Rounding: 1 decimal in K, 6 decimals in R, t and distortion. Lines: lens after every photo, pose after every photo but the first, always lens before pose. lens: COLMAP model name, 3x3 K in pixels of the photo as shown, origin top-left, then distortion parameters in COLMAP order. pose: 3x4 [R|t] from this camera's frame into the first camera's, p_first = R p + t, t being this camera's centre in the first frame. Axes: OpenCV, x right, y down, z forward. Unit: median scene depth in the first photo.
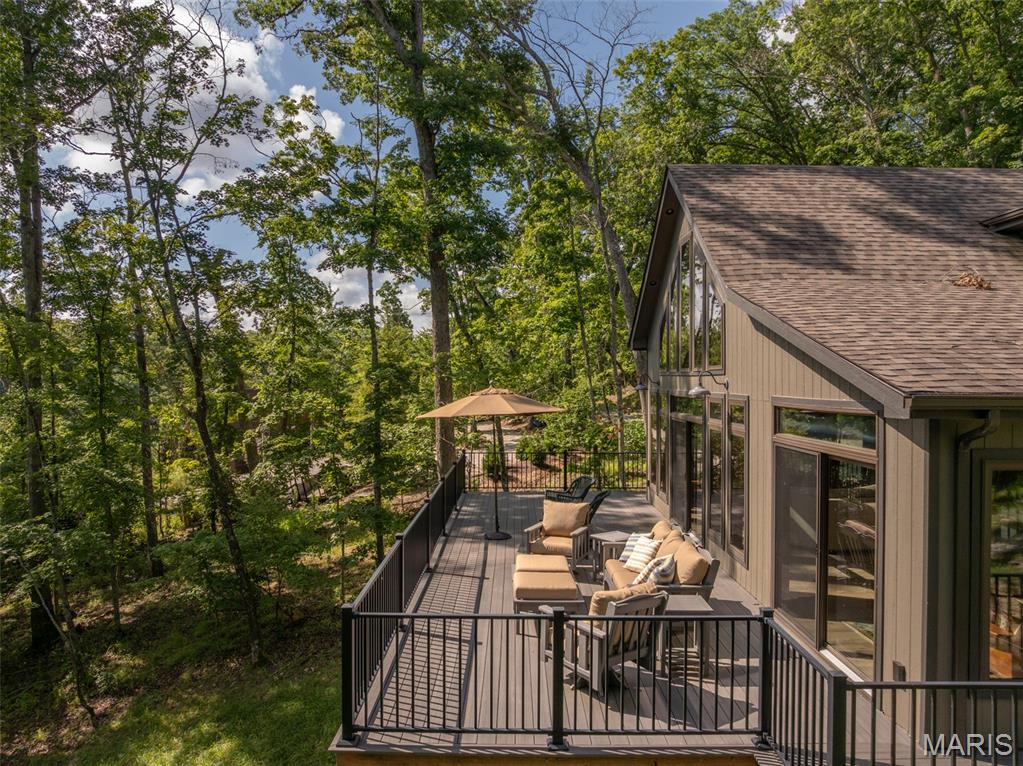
lens RADIAL K [[716.2, 0, 506.7], [0, 716.2, 379.2], [0, 0, 1]] dist [-0.050933, 0.008618]
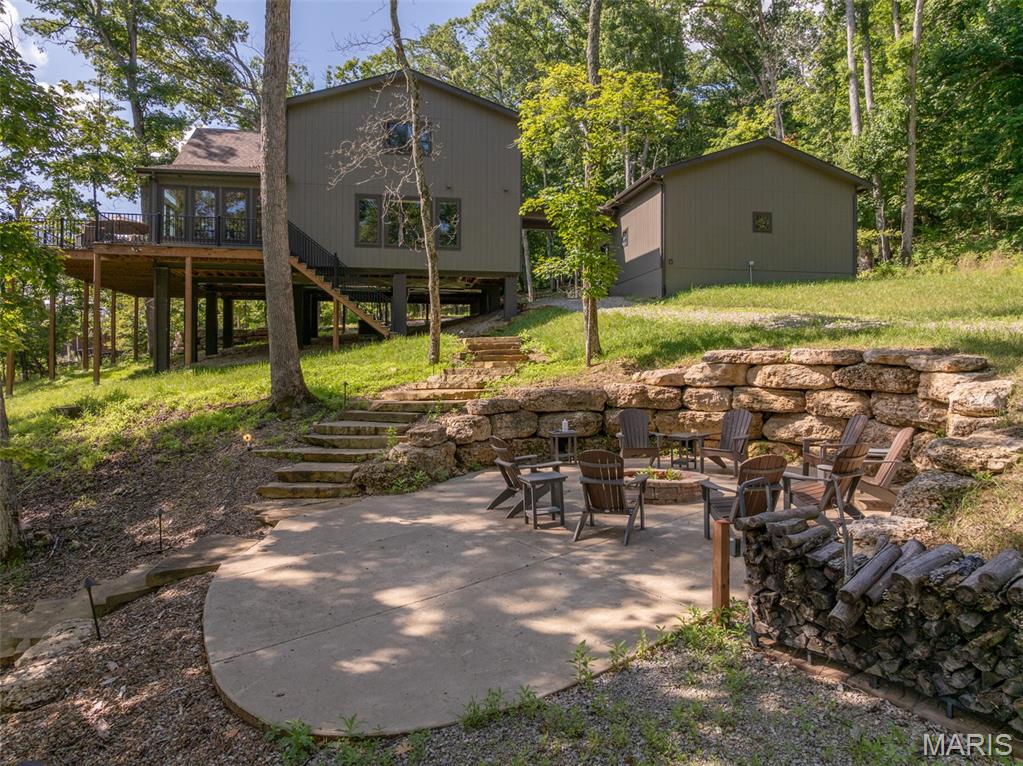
lens RADIAL K [[716.2, 0, 514.8], [0, 716.2, 385.1], [0, 0, 1]] dist [-0.050933, 0.008618]
pose [[0.984226, 0.004531, 0.176858, 0.380934], [-0.007662, 0.999826, 0.017023, 0.221442], [-0.176750, -0.018110, 0.984089, -0.658361]]
